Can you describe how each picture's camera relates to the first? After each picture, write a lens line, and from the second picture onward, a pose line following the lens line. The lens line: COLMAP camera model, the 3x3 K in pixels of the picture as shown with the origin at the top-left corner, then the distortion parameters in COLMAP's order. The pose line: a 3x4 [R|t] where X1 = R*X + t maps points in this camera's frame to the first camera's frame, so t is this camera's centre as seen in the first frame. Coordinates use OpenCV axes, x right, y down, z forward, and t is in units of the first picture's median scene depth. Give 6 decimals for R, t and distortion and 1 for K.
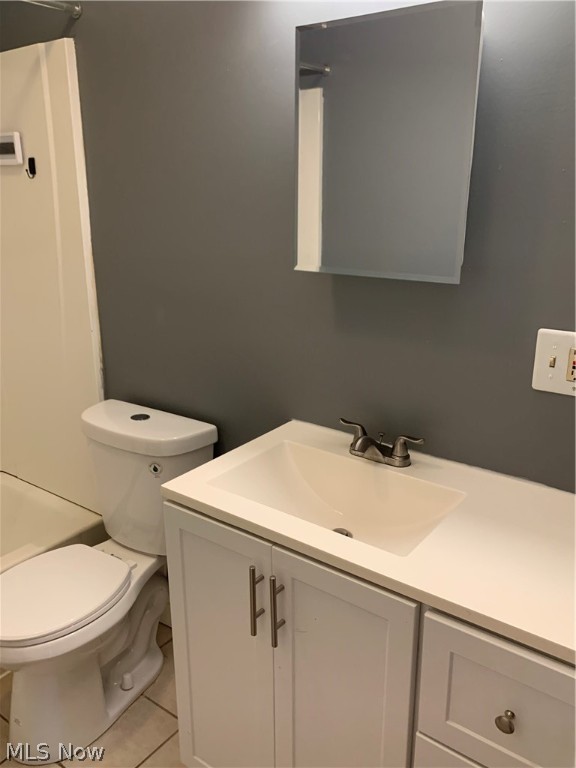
lens RADIAL K [[635.3, 0, 288.0], [0, 635.3, 384.0], [0, 0, 1]] dist [0.003279, 0.005457]
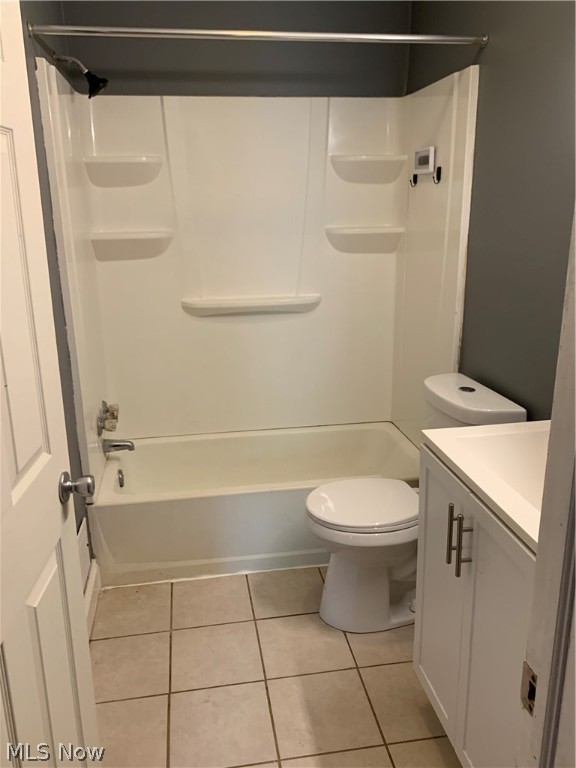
lens RADIAL K [[635.3, 0, 288.0], [0, 635.3, 384.0], [0, 0, 1]] dist [0.003279, 0.005457]
pose [[0.723377, 0.181051, -0.666293, 0.300387], [-0.180870, 0.980999, 0.070200, 0.020801], [0.666343, 0.069731, 0.742378, -0.073907]]
